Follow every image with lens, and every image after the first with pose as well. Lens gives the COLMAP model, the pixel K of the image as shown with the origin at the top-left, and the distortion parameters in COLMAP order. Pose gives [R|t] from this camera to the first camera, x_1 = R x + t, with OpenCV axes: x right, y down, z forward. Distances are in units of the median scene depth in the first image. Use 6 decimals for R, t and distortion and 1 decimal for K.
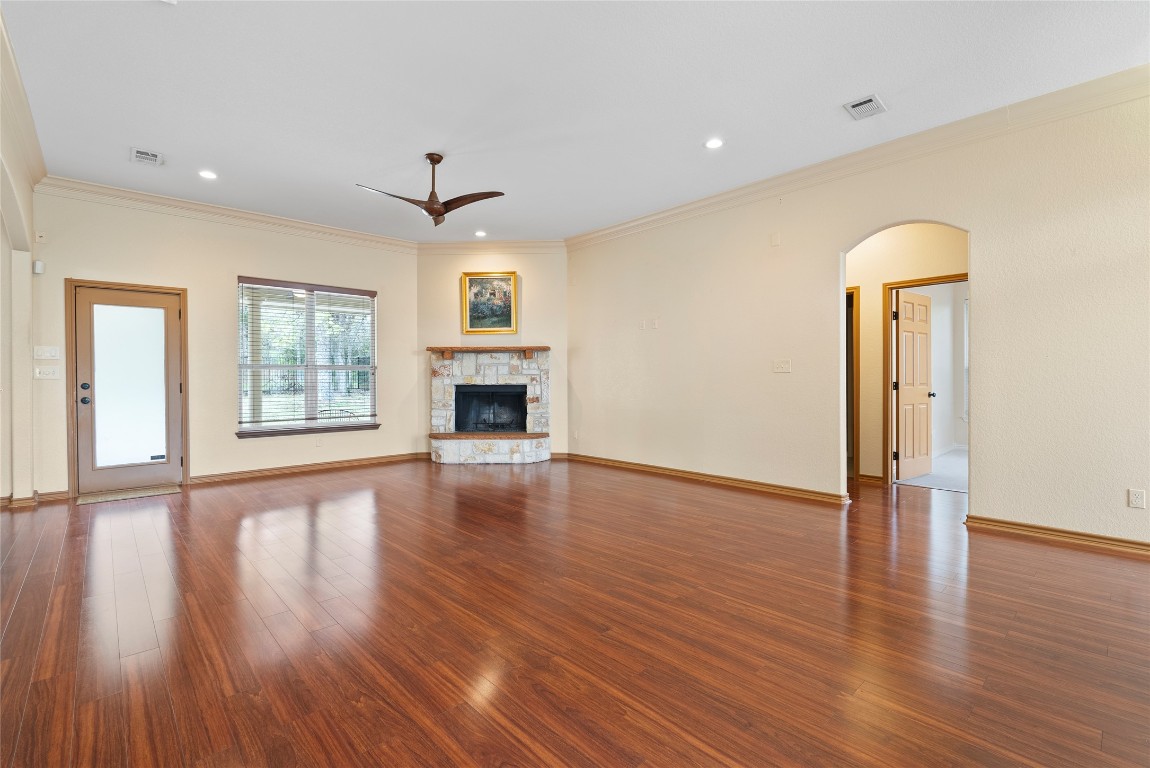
lens RADIAL K [[521.7, 0, 575.0], [0, 521.7, 384.0], [0, 0, 1]] dist [-0.000743, 0.000092]
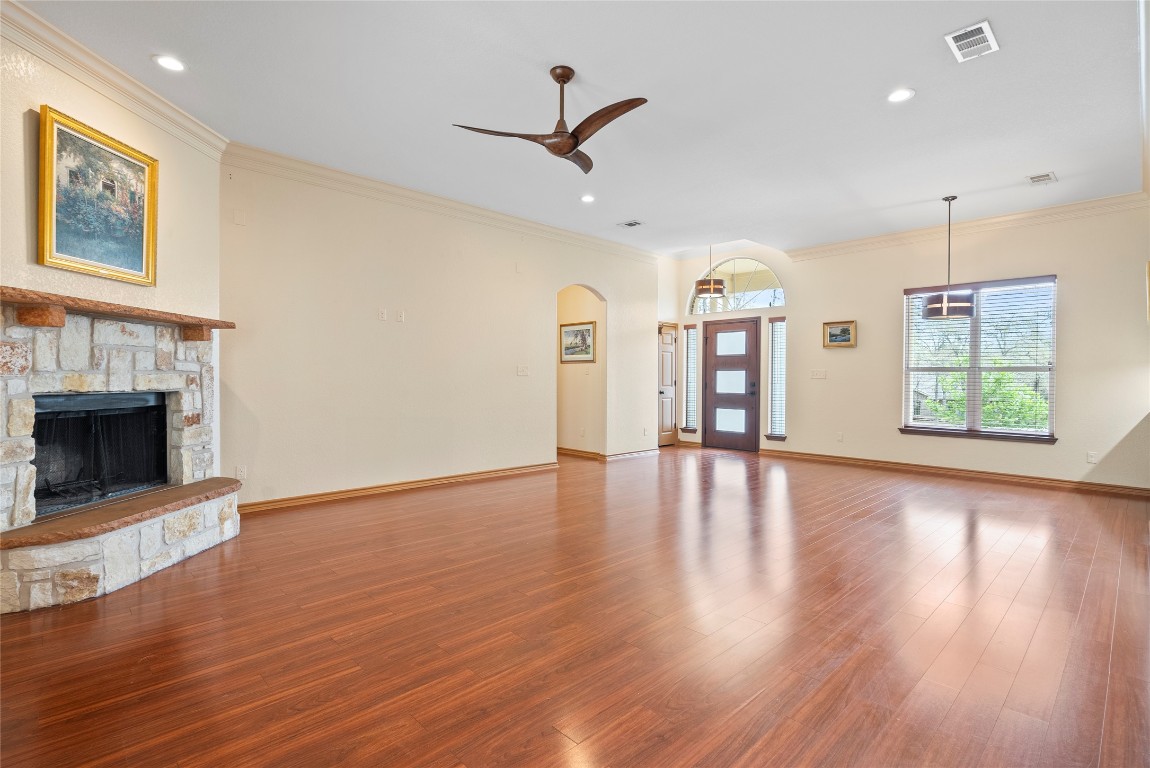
lens RADIAL K [[555.6, 0, 575.0], [0, 555.6, 384.0], [0, 0, 1]] dist [0.000507, 0.000109]
pose [[-0.034408, -0.003405, 0.999402, -0.647842], [0.012513, 0.999914, 0.003837, -0.002893], [-0.999330, 0.012638, -0.034362, 0.627626]]
